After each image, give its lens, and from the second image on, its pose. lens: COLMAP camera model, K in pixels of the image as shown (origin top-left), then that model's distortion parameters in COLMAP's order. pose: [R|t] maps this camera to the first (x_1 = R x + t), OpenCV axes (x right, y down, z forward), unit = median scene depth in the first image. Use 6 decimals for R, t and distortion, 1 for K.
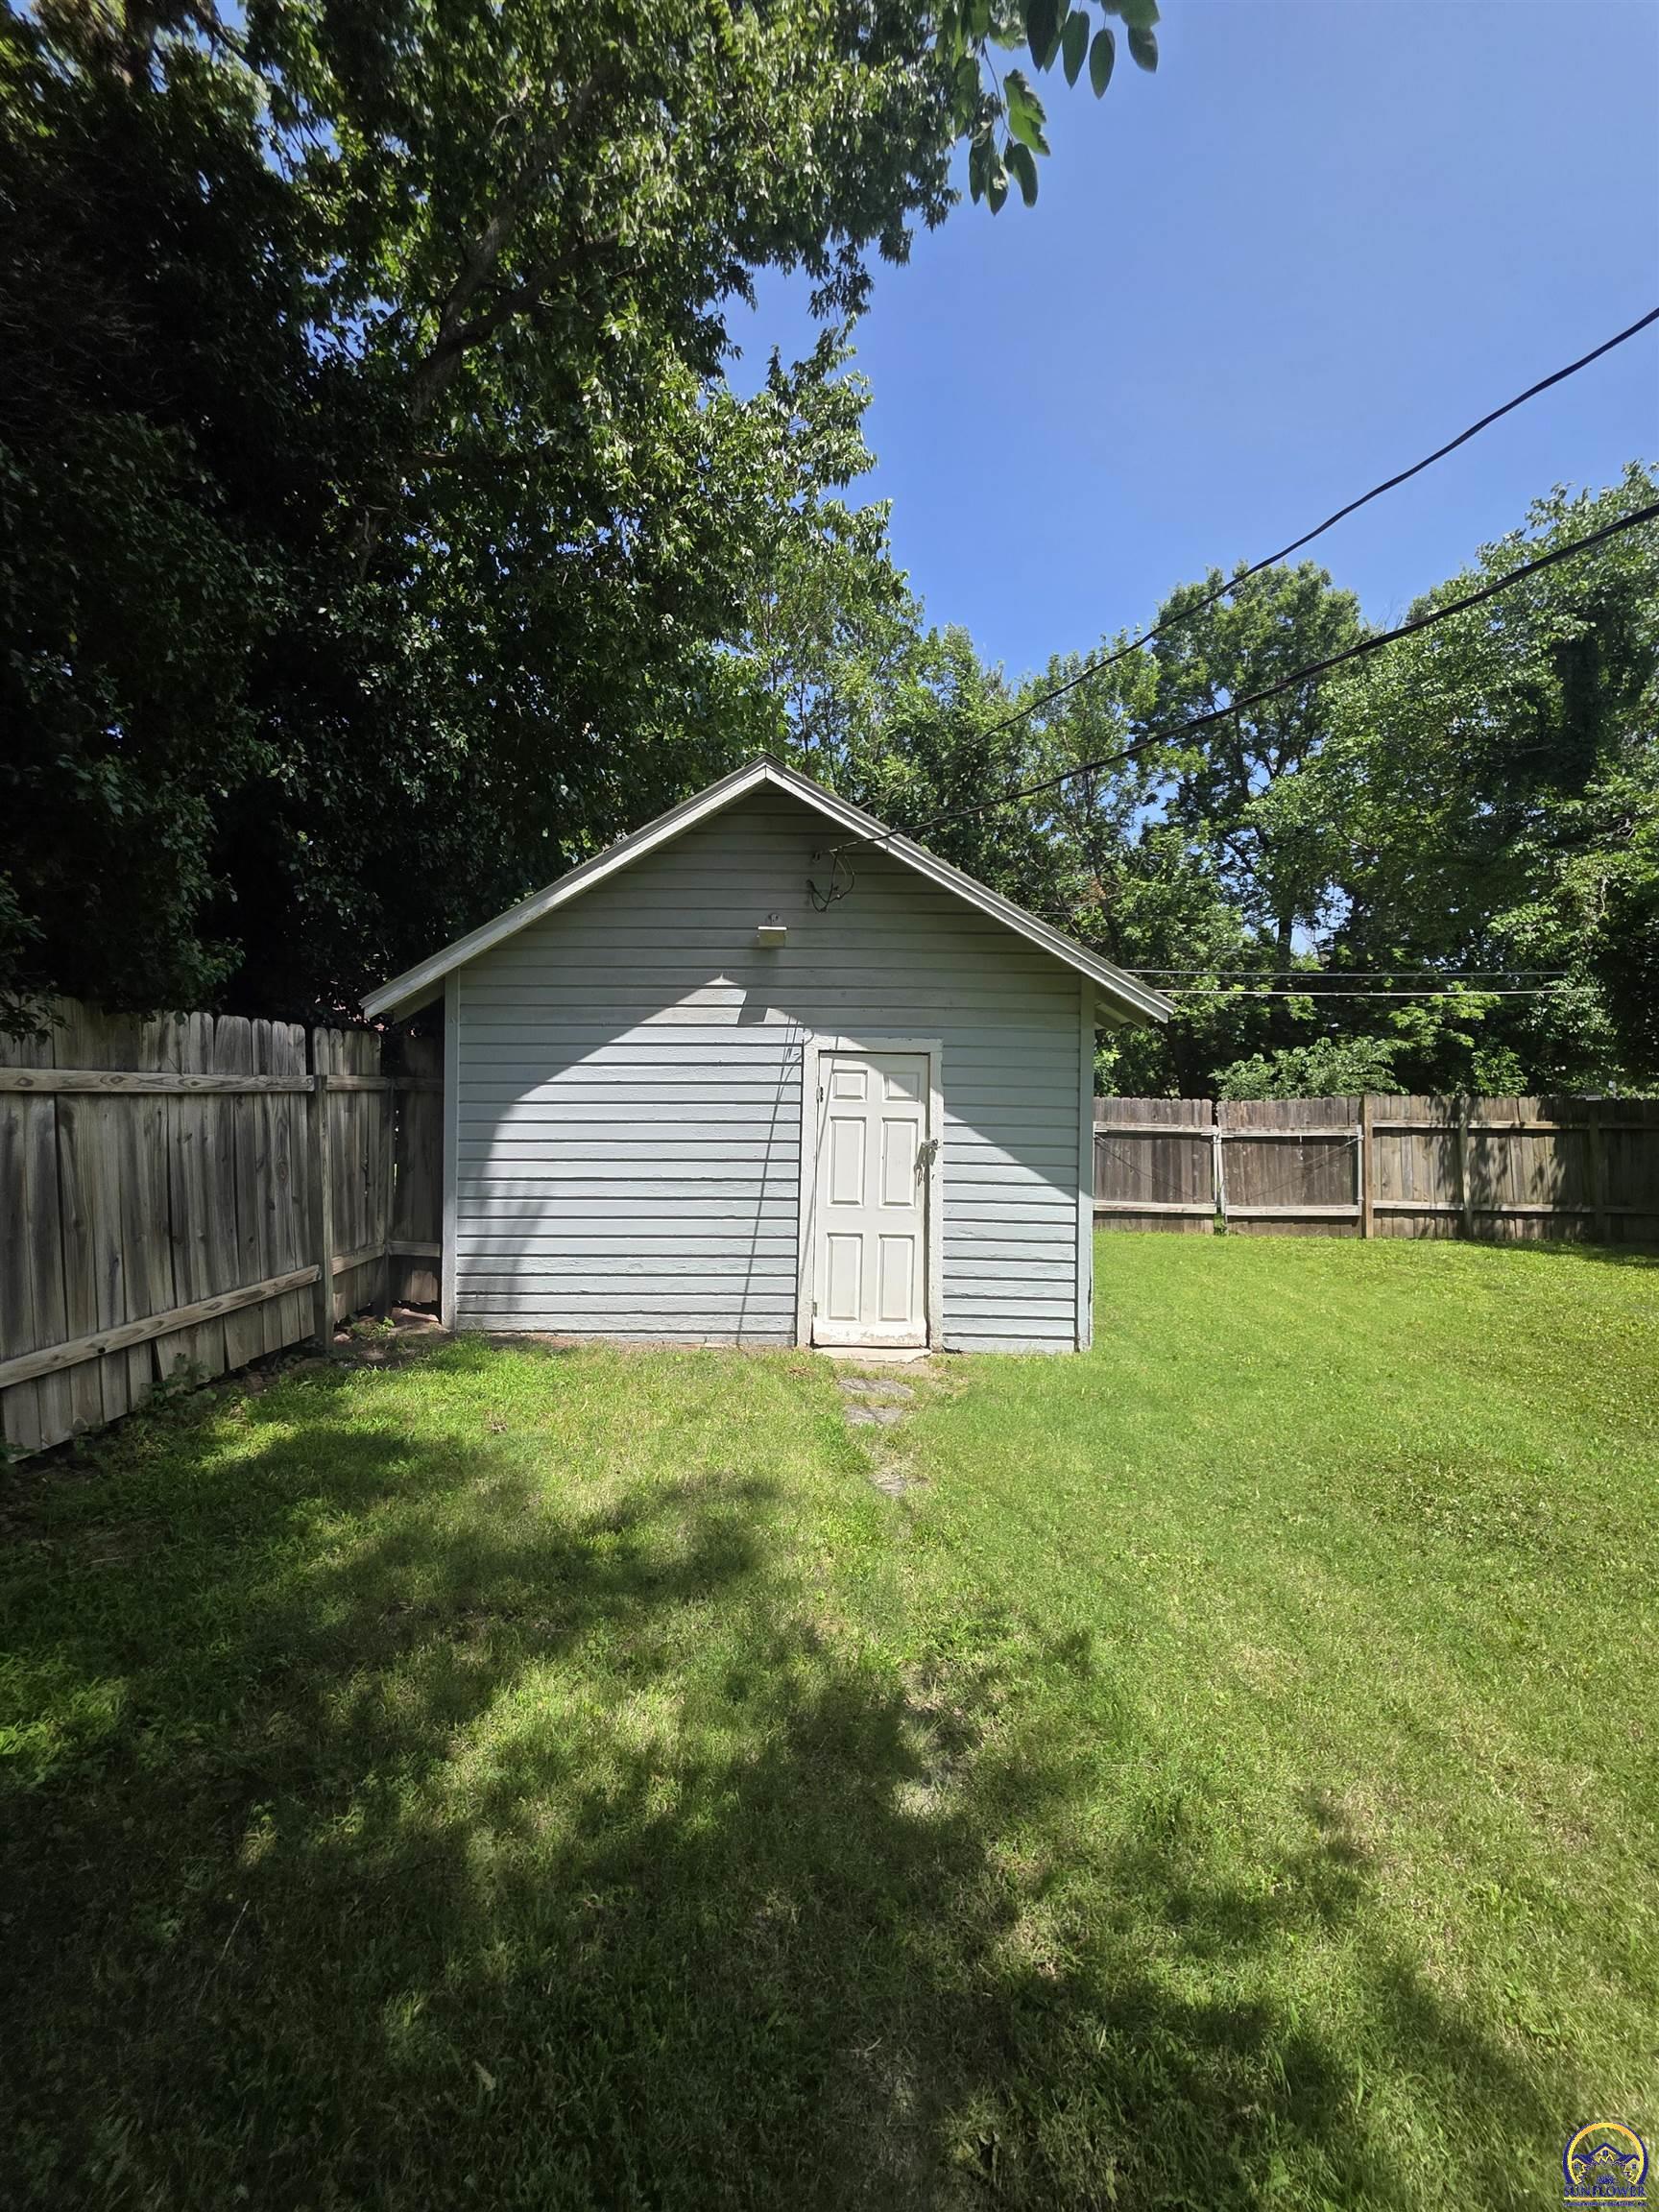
lens RADIAL K [[891.0, 0, 825.5], [0, 891.0, 1101.8], [0, 0, 1]] dist [0.001295, 0.000153]
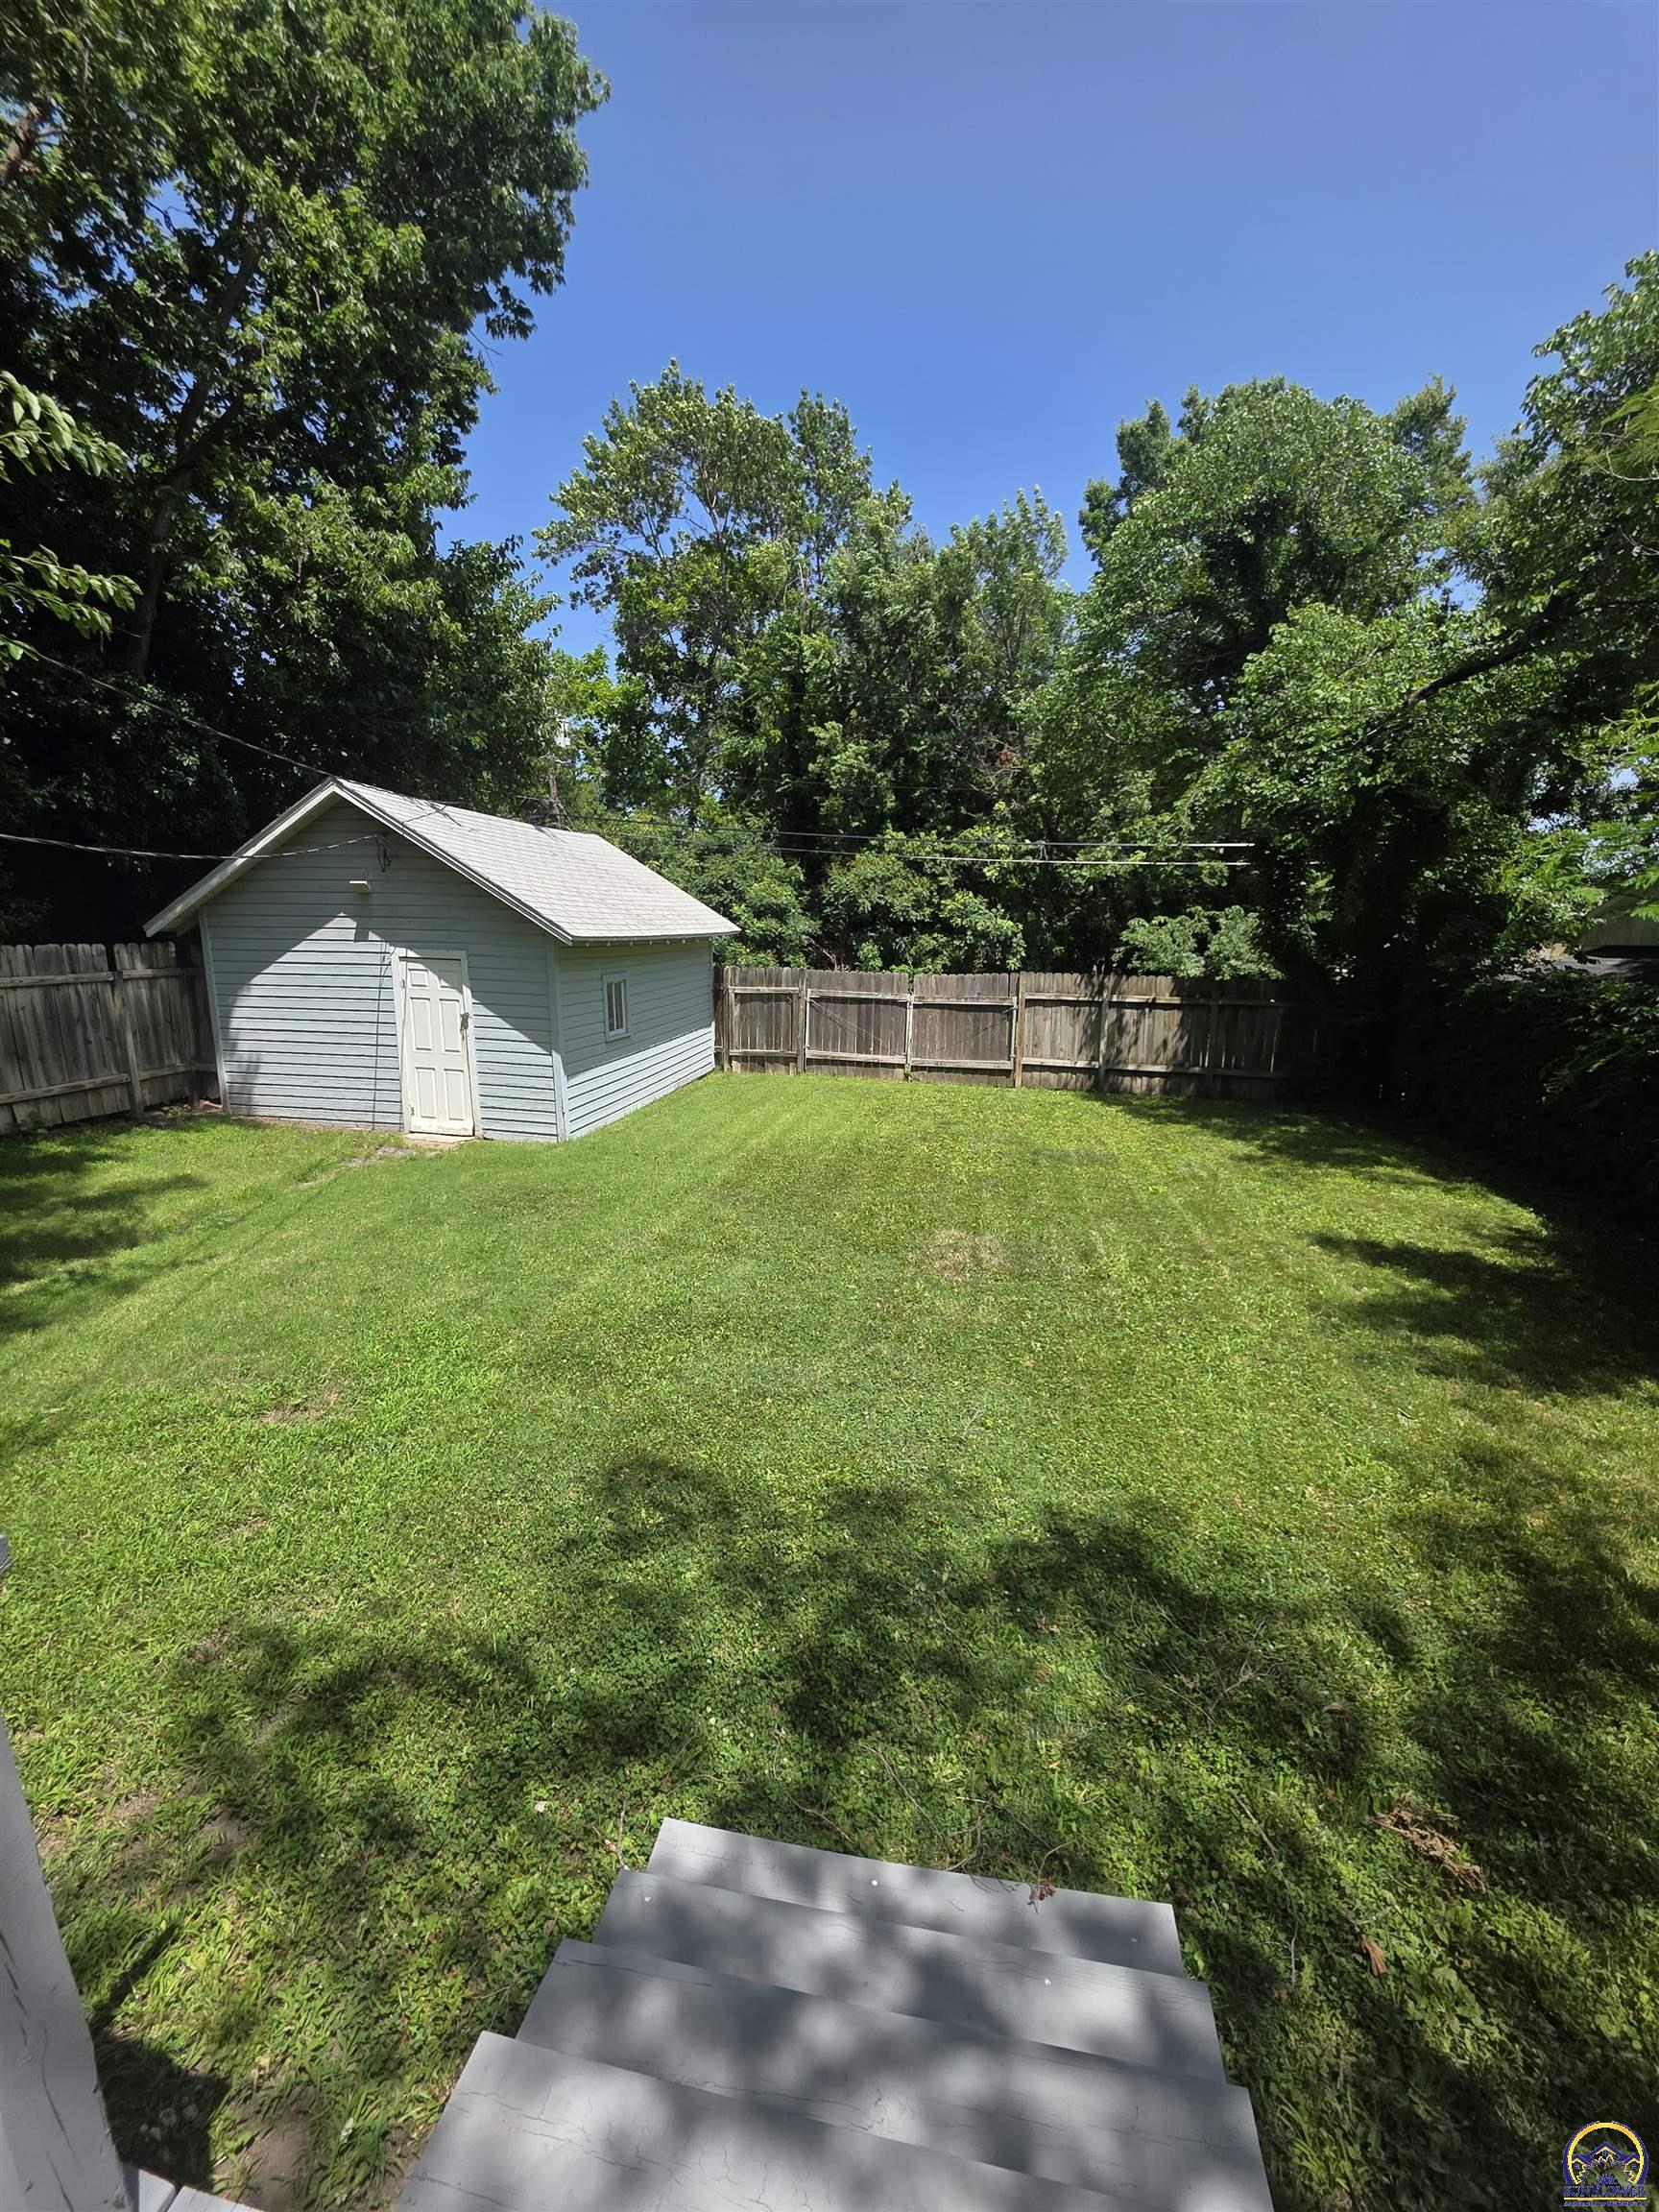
lens RADIAL K [[891.0, 0, 831.7], [0, 891.0, 1102.4], [0, 0, 1]] dist [0.001295, 0.000153]
pose [[0.983640, 0.044456, -0.174574, 1.064058], [-0.011068, 0.982155, 0.187745, -0.110148], [0.179805, -0.182741, 0.966579, -0.489974]]
